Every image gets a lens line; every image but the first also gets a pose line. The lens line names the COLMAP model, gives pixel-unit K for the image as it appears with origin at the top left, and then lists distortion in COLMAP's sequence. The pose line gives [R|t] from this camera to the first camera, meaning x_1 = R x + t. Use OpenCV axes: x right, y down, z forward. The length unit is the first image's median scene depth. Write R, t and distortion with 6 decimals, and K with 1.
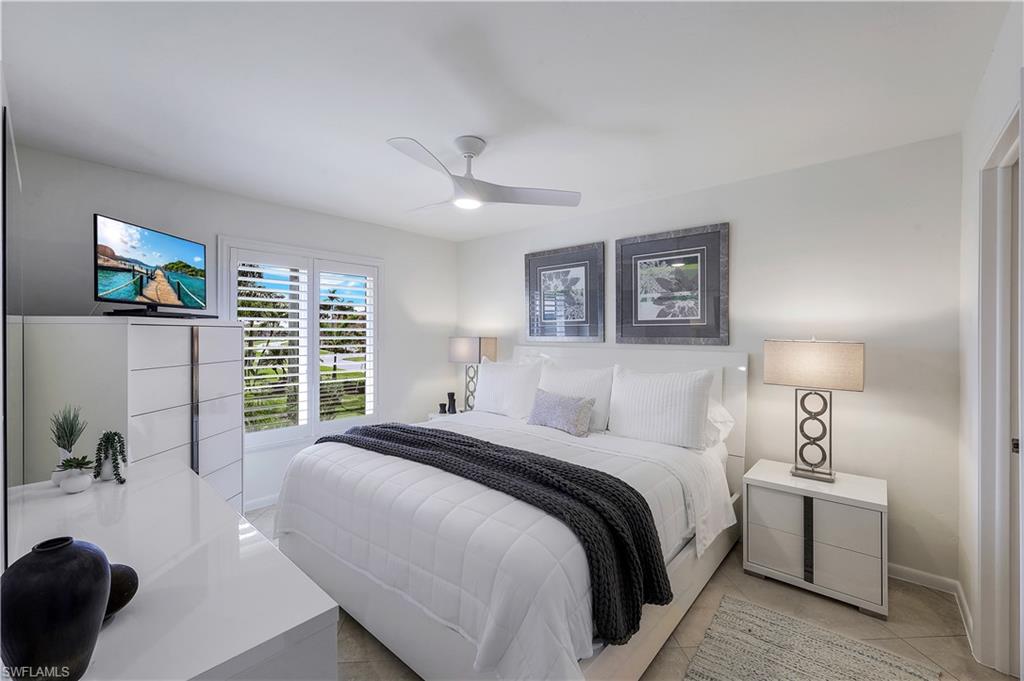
lens RADIAL K [[414.7, 0, 513.2], [0, 414.7, 337.2], [0, 0, 1]] dist [0.001570, 0.000354]
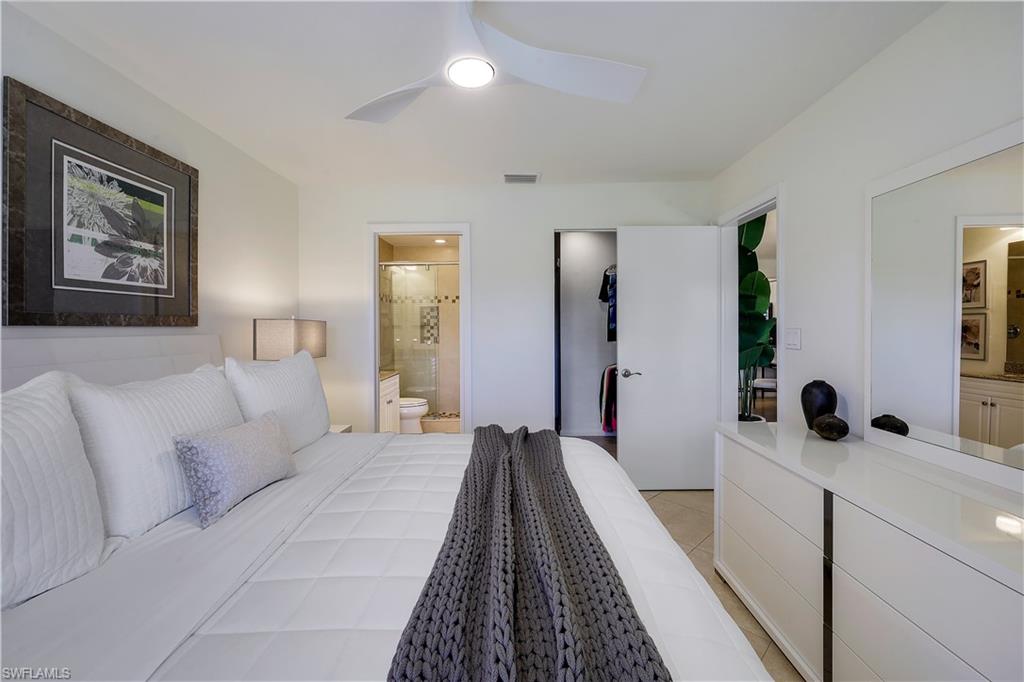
lens RADIAL K [[414.7, 0, 513.4], [0, 414.7, 330.0], [0, 0, 1]] dist [0.001570, 0.000354]
pose [[-0.660405, -0.015503, 0.750749, -0.433940], [0.000754, 0.999773, 0.021309, 0.010467], [-0.750909, 0.014639, -0.660243, 0.979865]]
